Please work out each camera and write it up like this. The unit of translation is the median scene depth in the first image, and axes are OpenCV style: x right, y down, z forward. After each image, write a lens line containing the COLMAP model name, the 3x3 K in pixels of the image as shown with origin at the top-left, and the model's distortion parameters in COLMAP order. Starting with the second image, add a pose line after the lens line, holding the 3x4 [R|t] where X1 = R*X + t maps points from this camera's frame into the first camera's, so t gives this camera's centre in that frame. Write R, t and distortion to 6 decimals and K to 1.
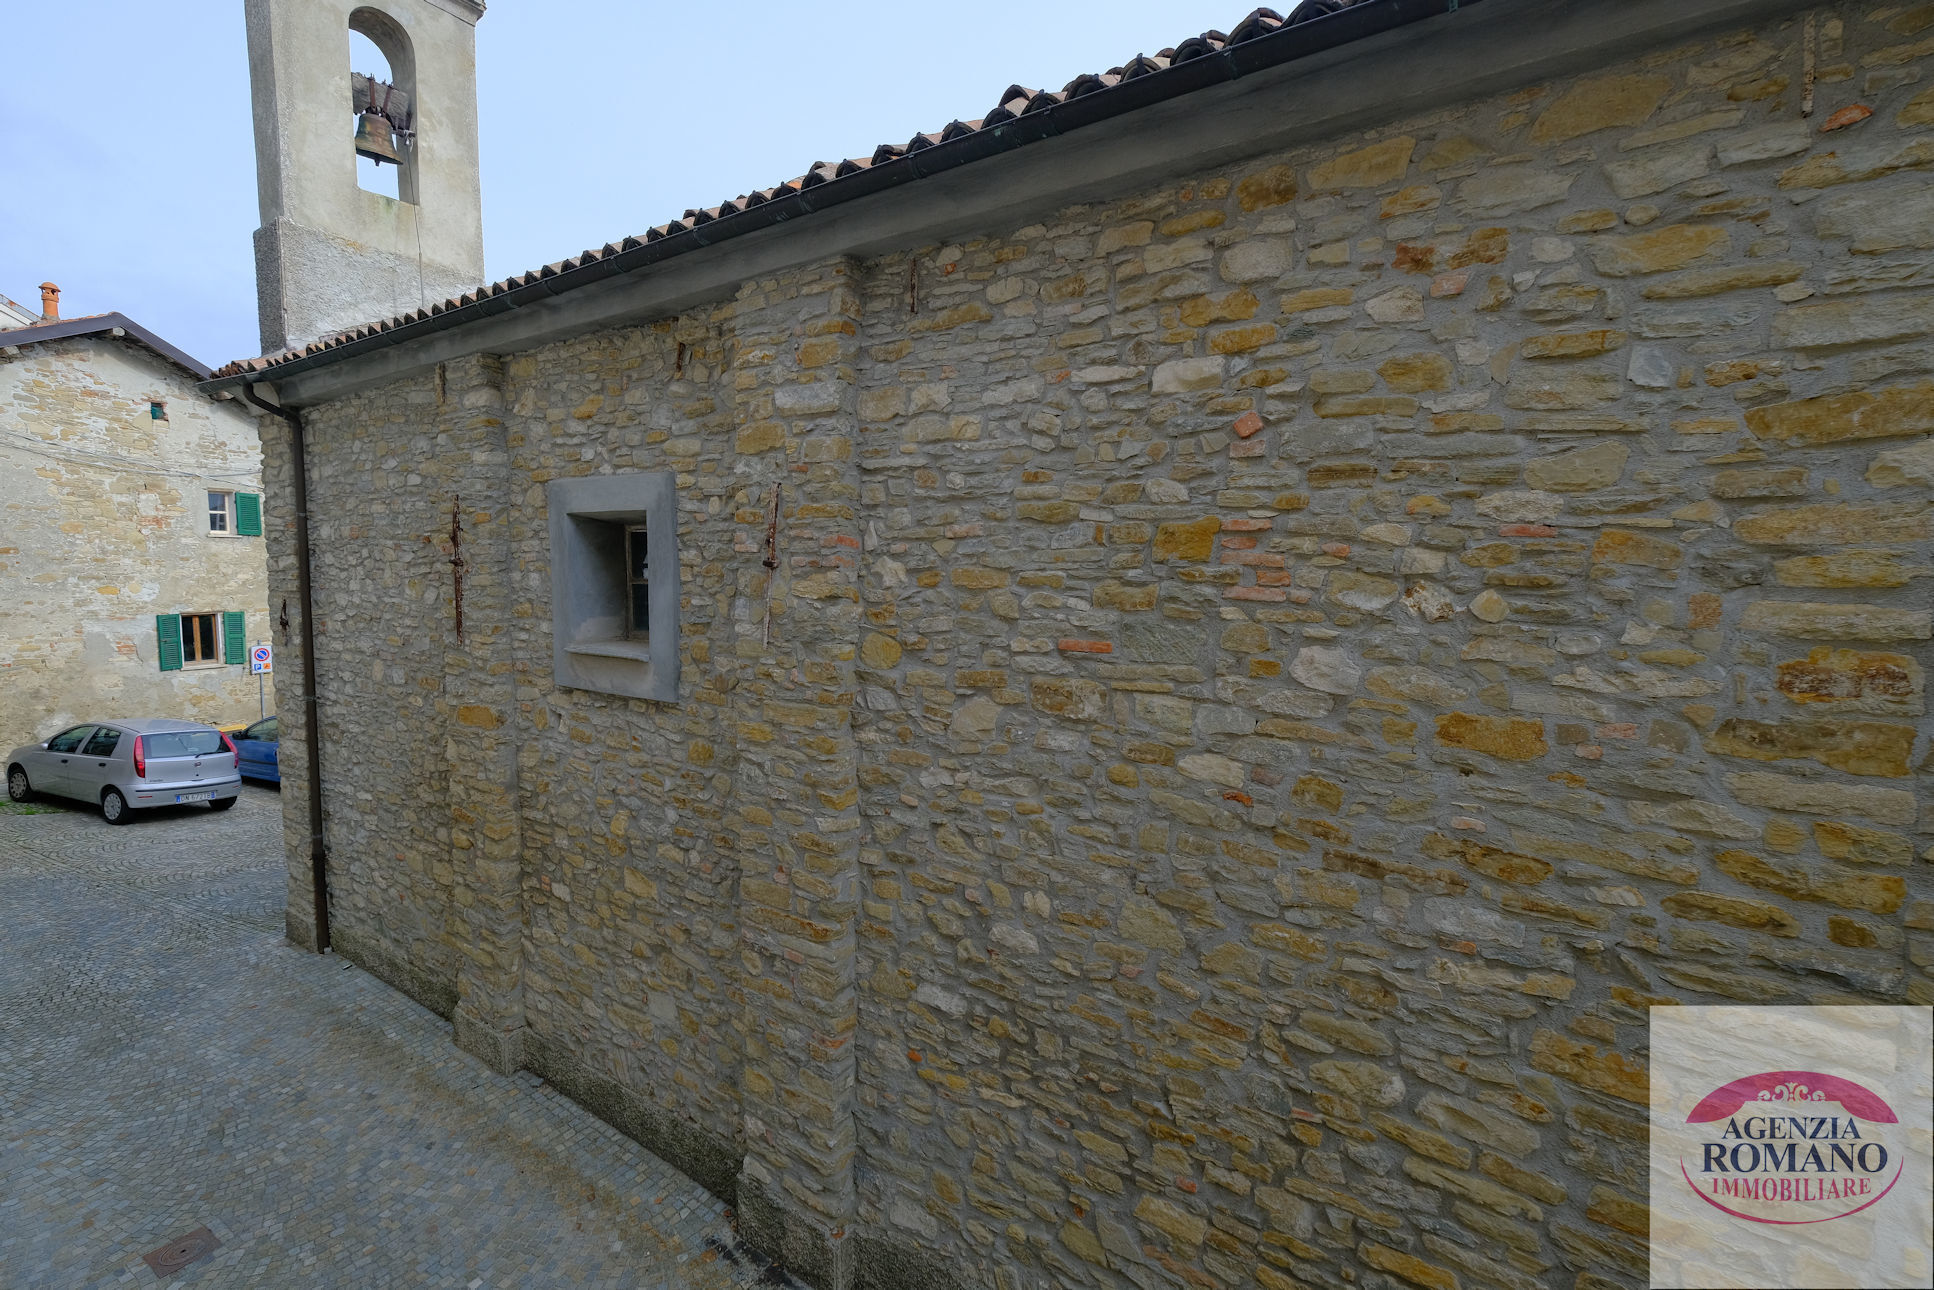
lens RADIAL K [[819.3, 0, 967.0], [0, 819.3, 645.0], [0, 0, 1]] dist [0.007370, -0.000176]
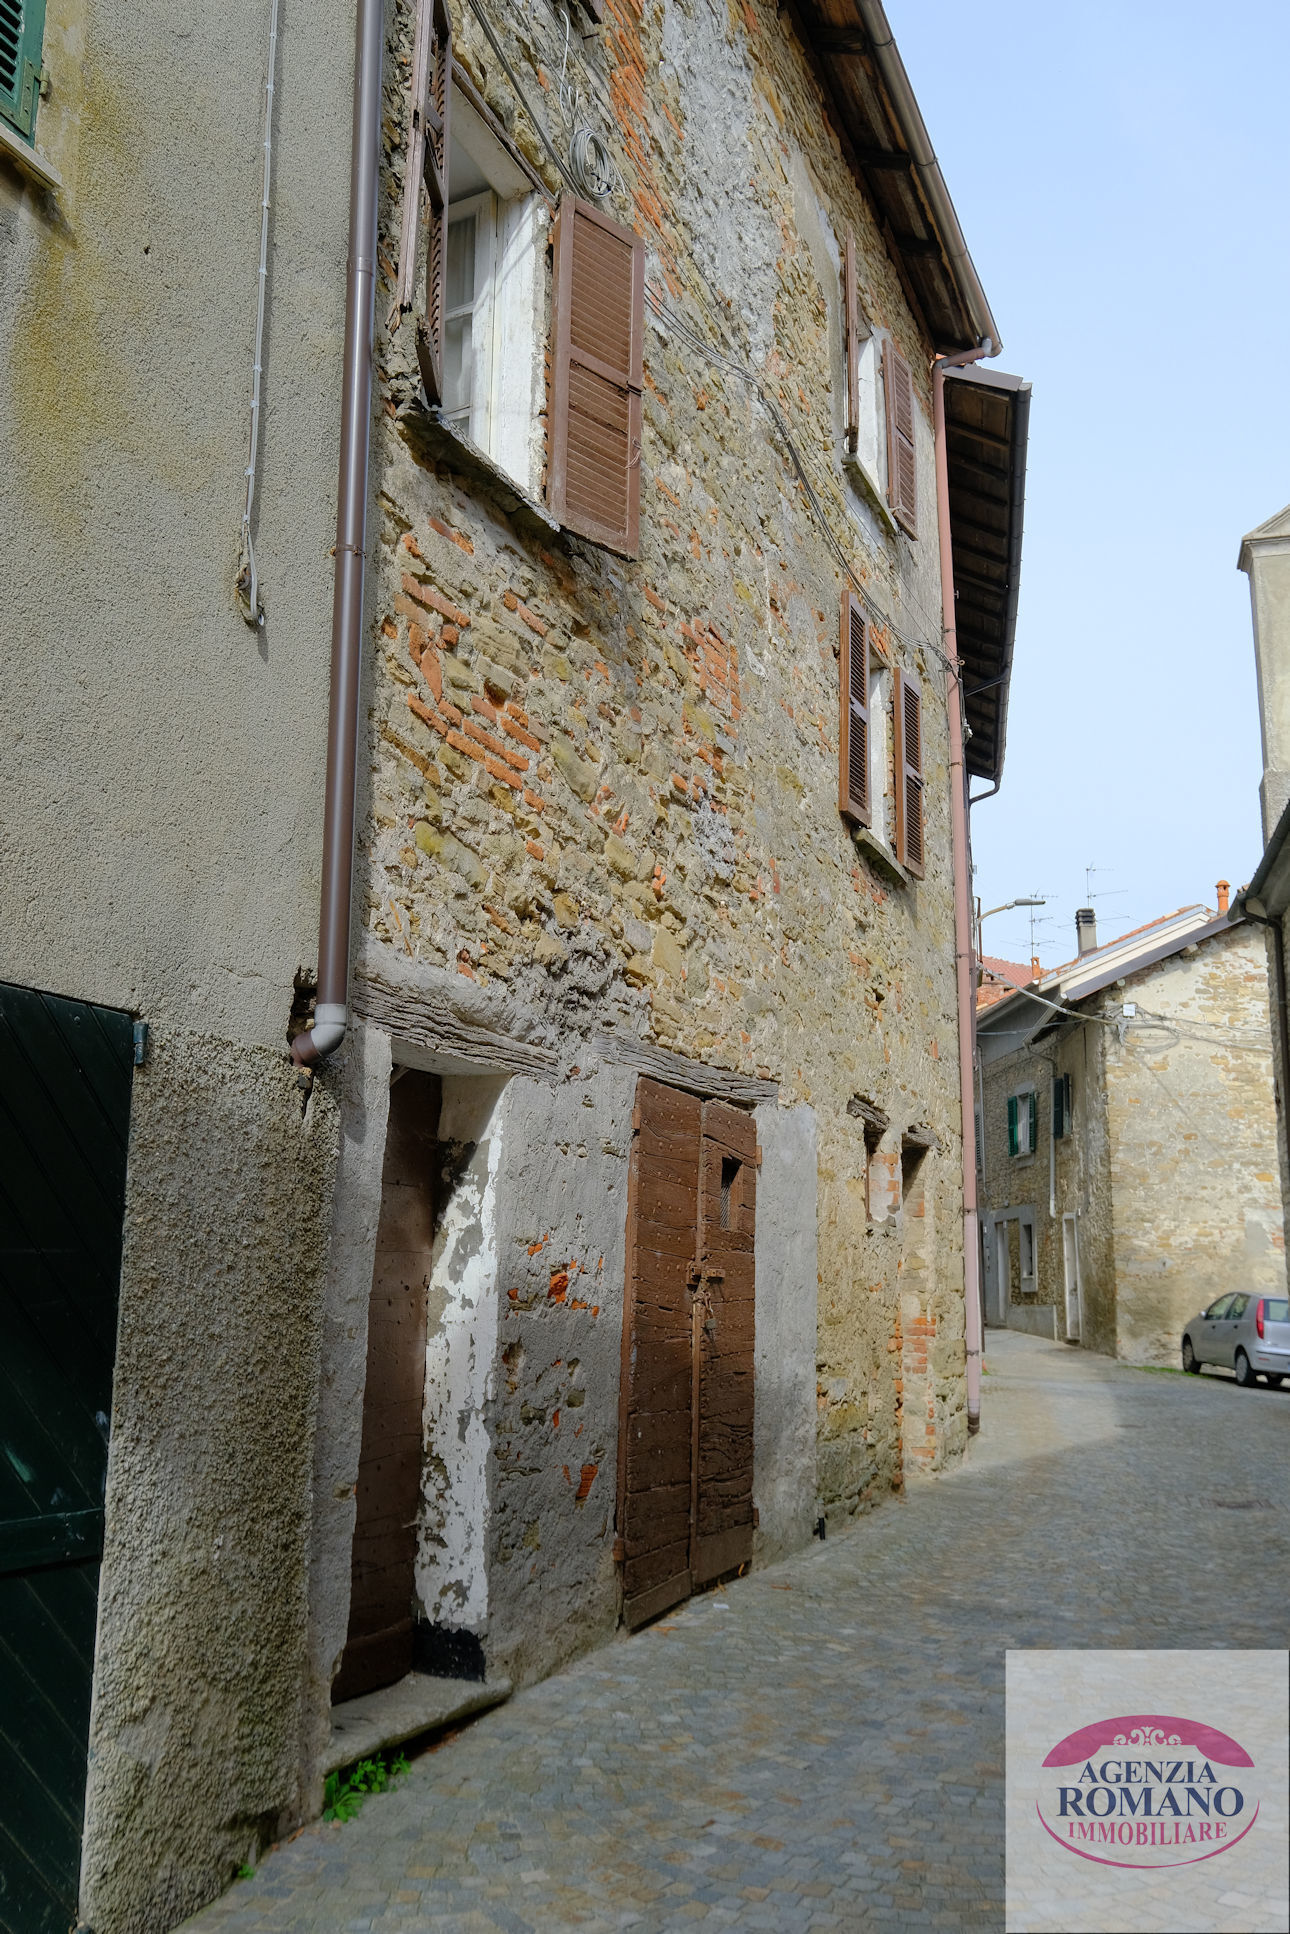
lens RADIAL K [[1704.7, 0, 645.0], [0, 1704.7, 967.0], [0, 0, 1]] dist [0.033092, 0.002848]
pose [[0.331558, -0.195110, -0.923039, 0.615225], [-0.086777, 0.967927, -0.235769, 0.237745], [0.939436, 0.158269, 0.303993, -0.317378]]
